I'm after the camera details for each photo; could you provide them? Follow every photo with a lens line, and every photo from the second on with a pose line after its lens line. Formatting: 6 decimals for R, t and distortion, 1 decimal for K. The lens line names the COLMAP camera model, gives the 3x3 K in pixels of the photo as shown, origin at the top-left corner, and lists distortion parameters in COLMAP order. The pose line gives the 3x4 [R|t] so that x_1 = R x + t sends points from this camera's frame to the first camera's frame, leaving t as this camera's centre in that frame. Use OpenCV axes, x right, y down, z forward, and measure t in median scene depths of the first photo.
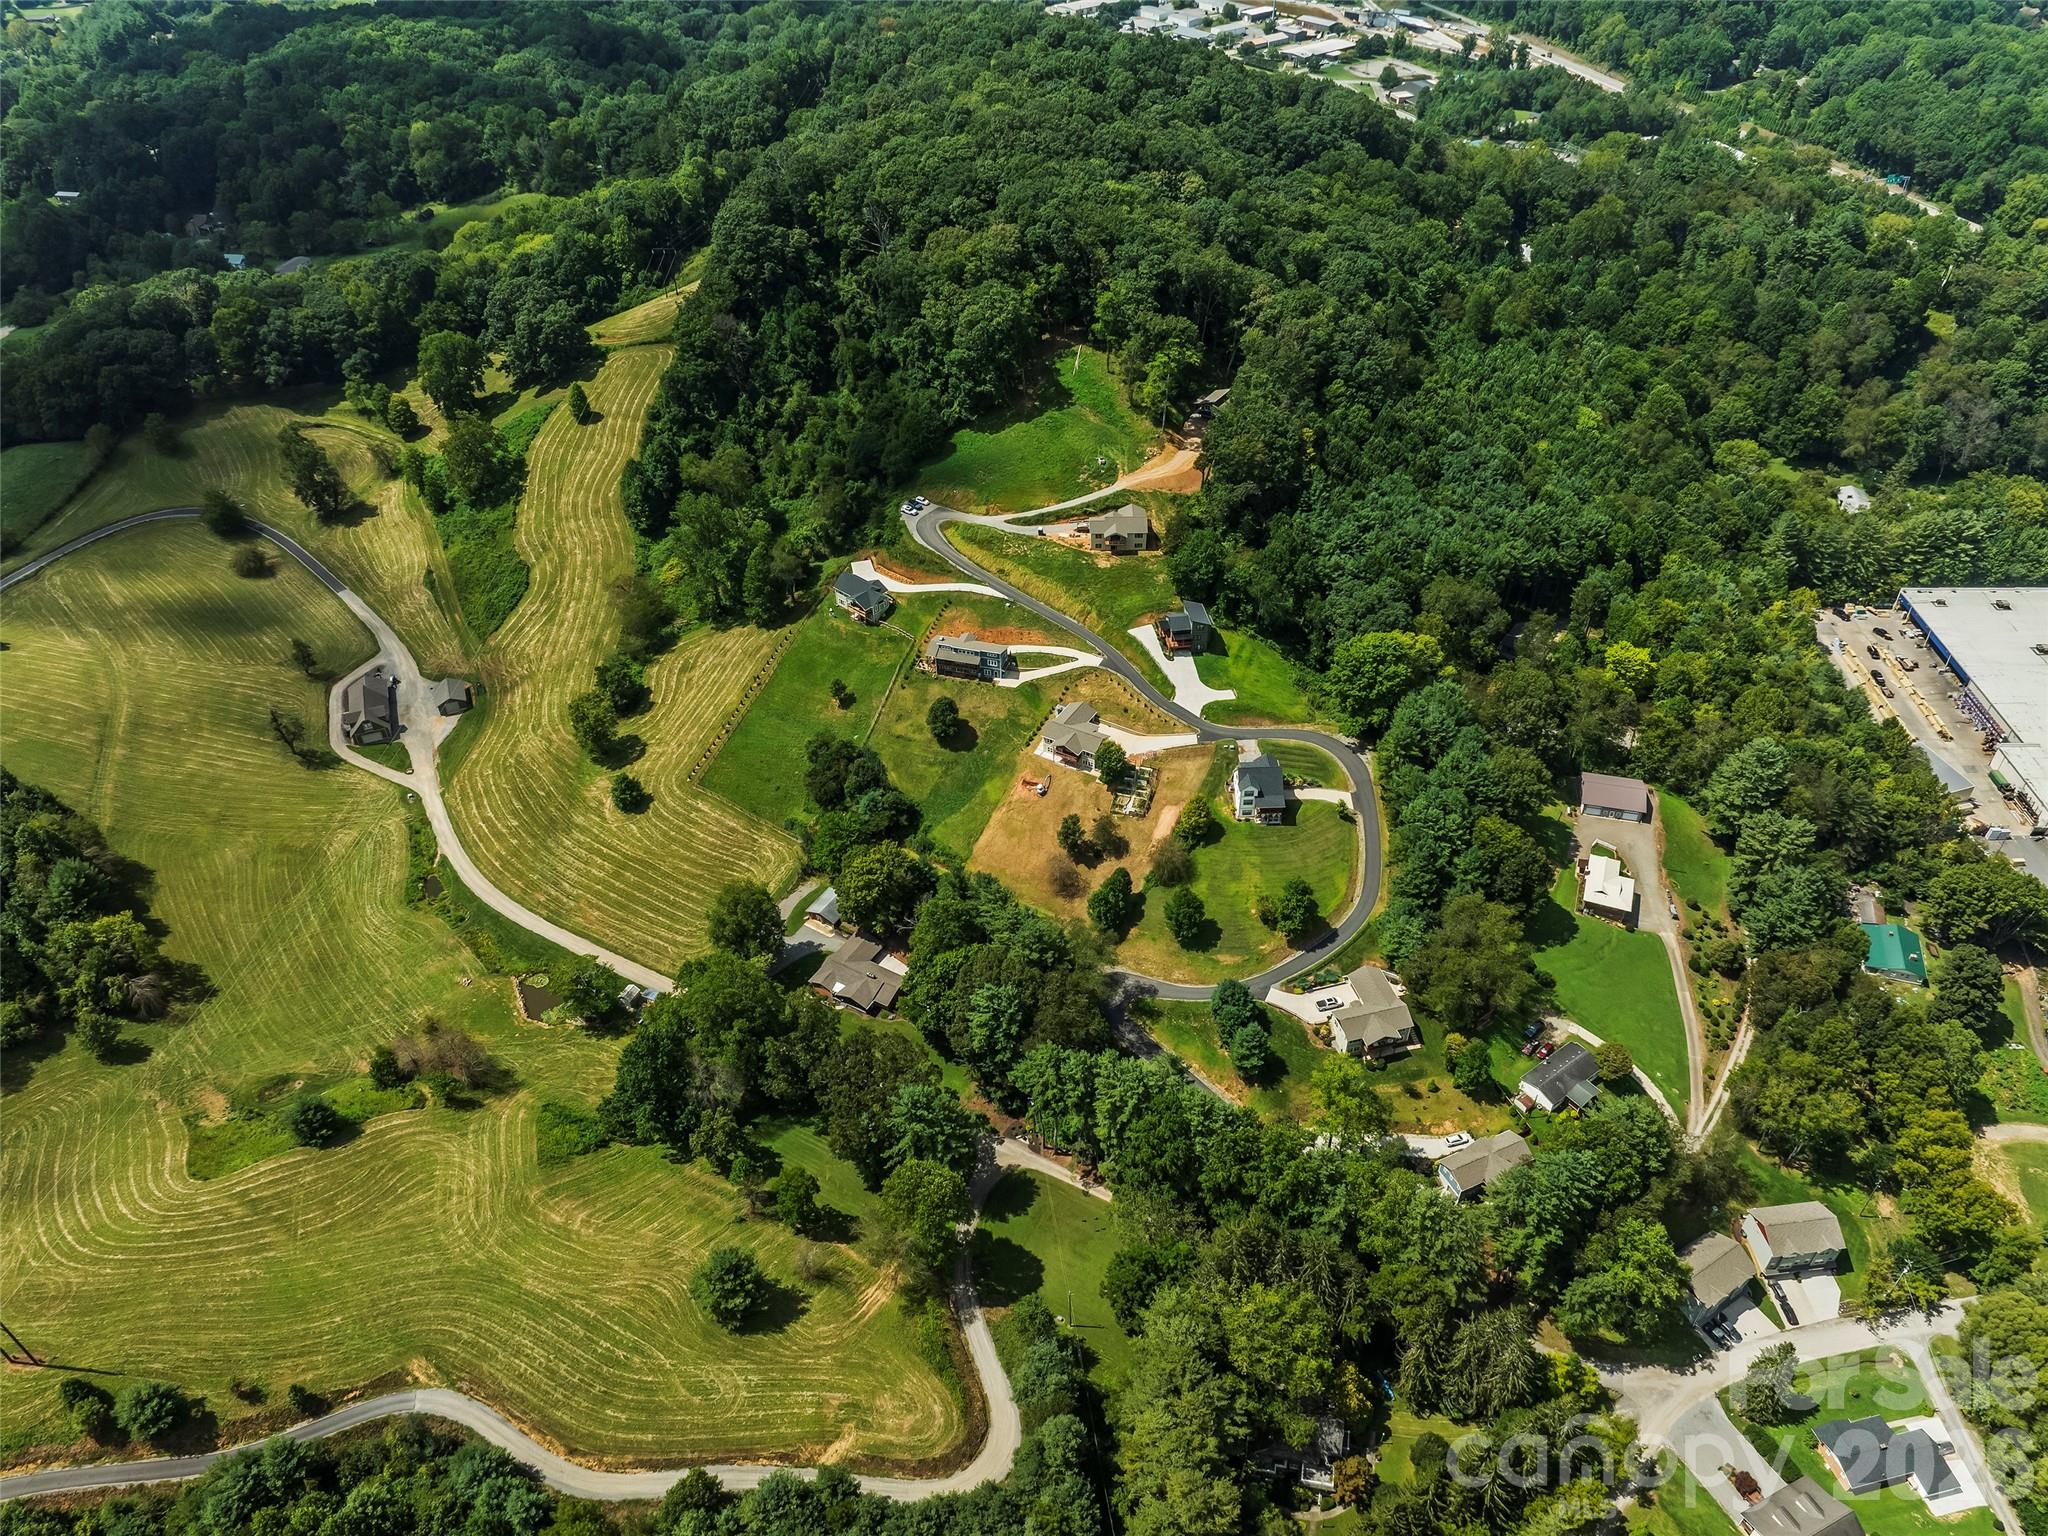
lens RADIAL K [[1437.3, 0, 1027.5], [0, 1437.3, 770.2], [0, 0, 1]] dist [-0.042294, 0.003166]
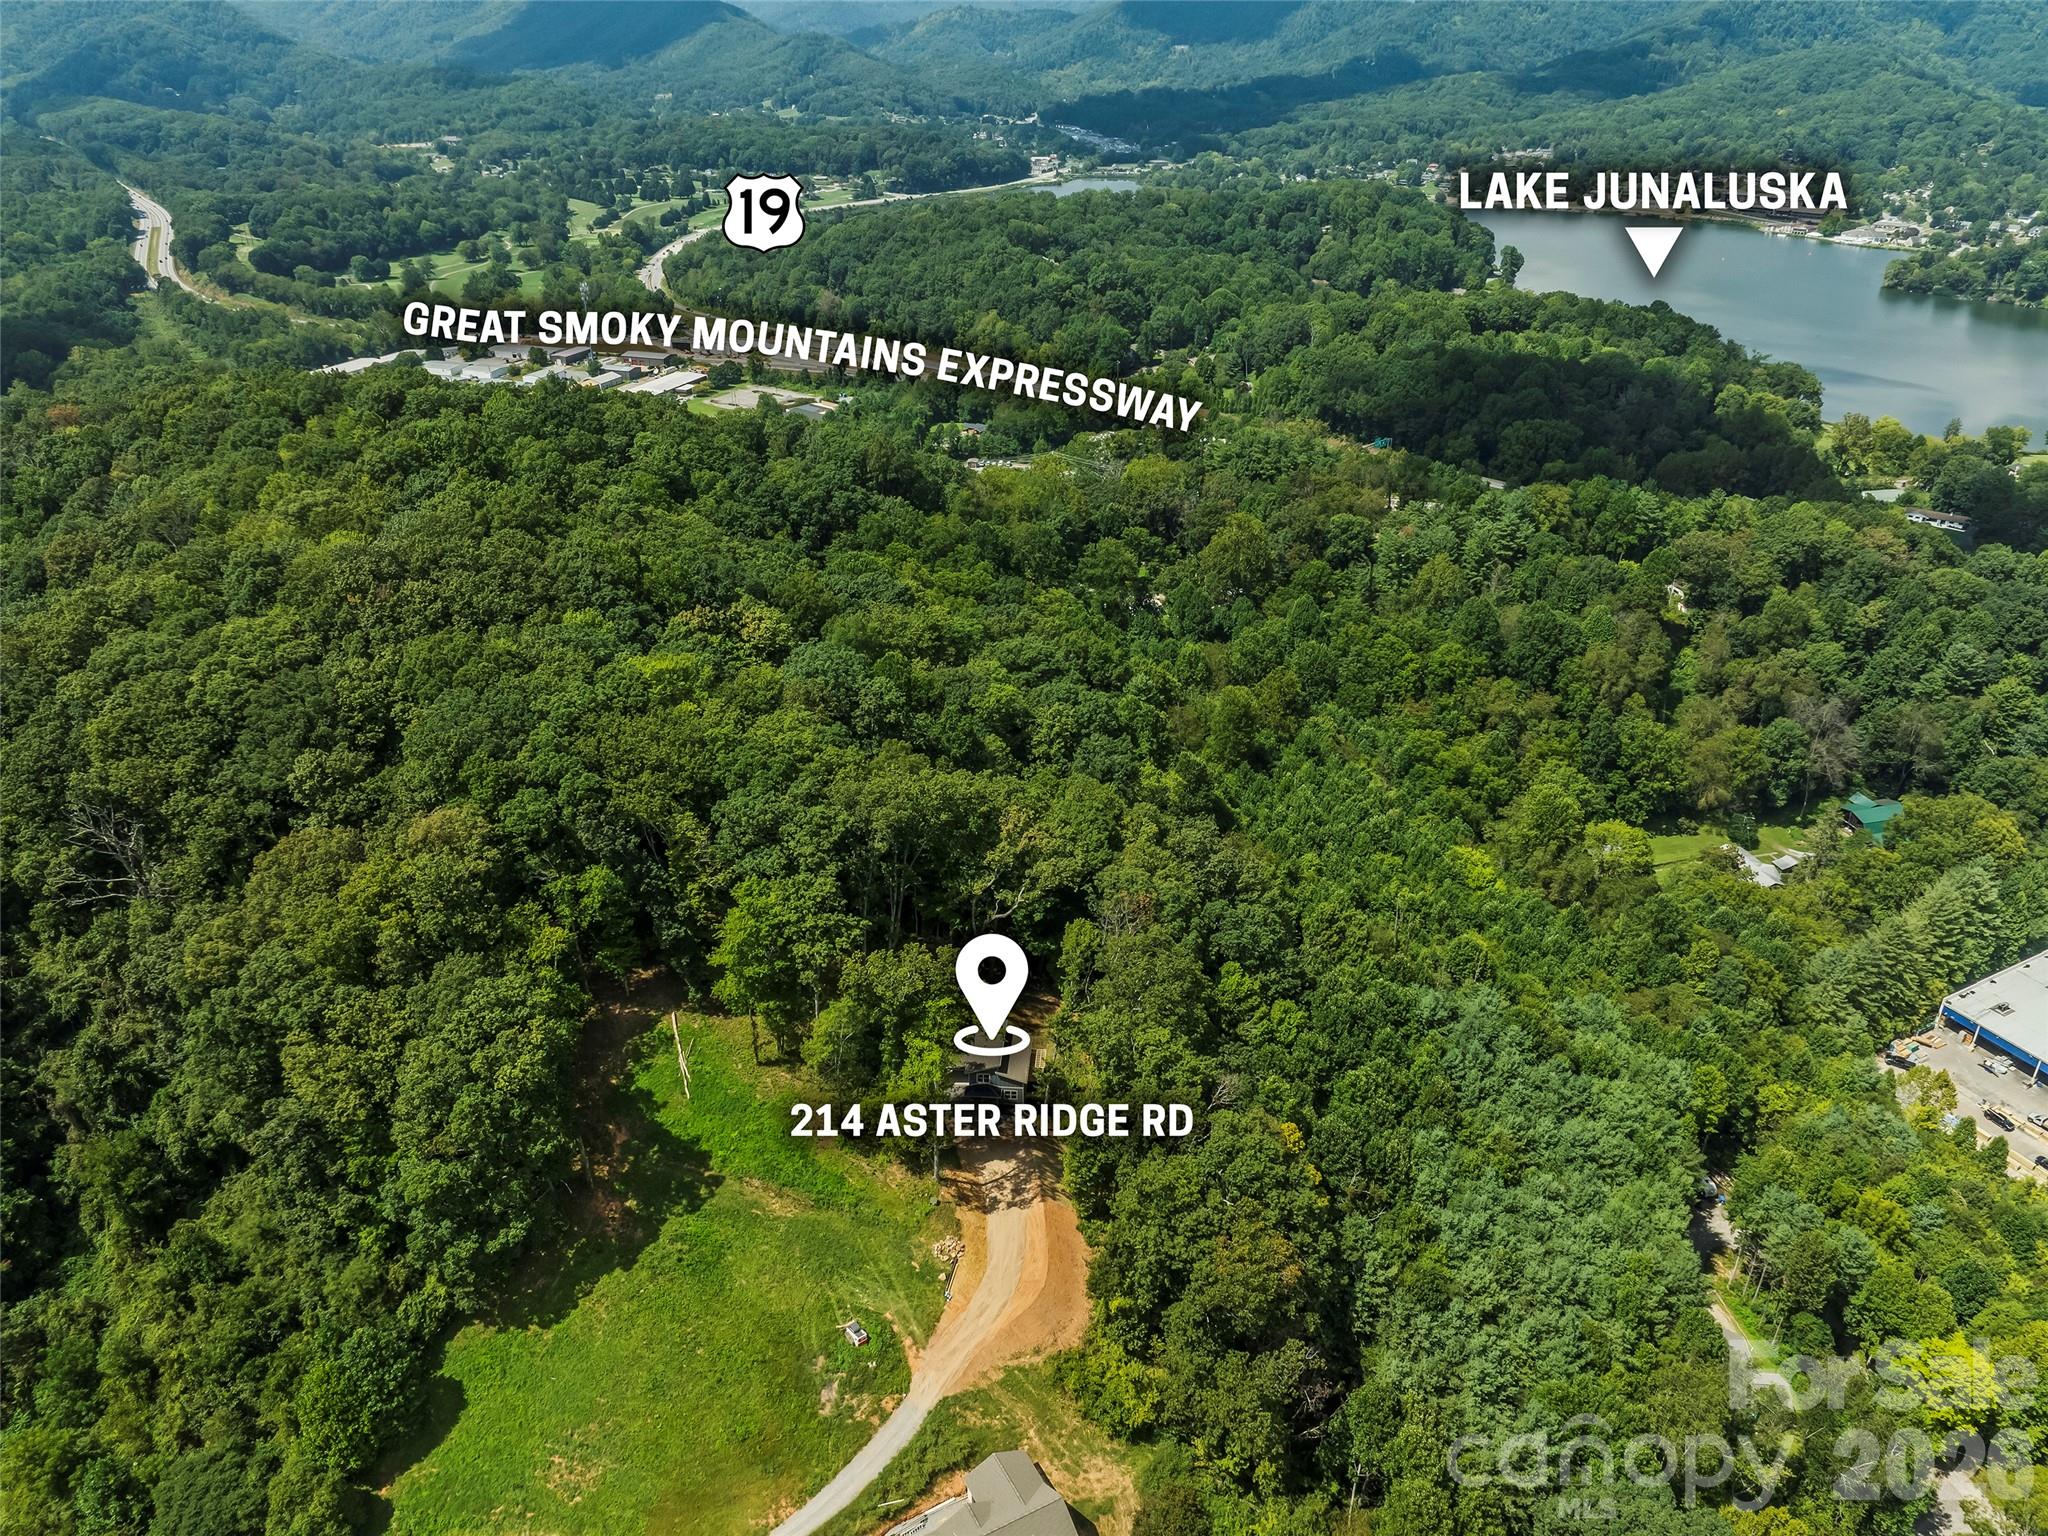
lens RADIAL K [[1437.3, 0, 1026.6], [0, 1437.3, 760.1], [0, 0, 1]] dist [-0.042294, 0.003166]
pose [[0.877075, -0.211010, 0.431526, -0.041925], [0.297105, 0.944203, -0.142163, -0.265890], [-0.377450, 0.252896, 0.890828, 0.515284]]
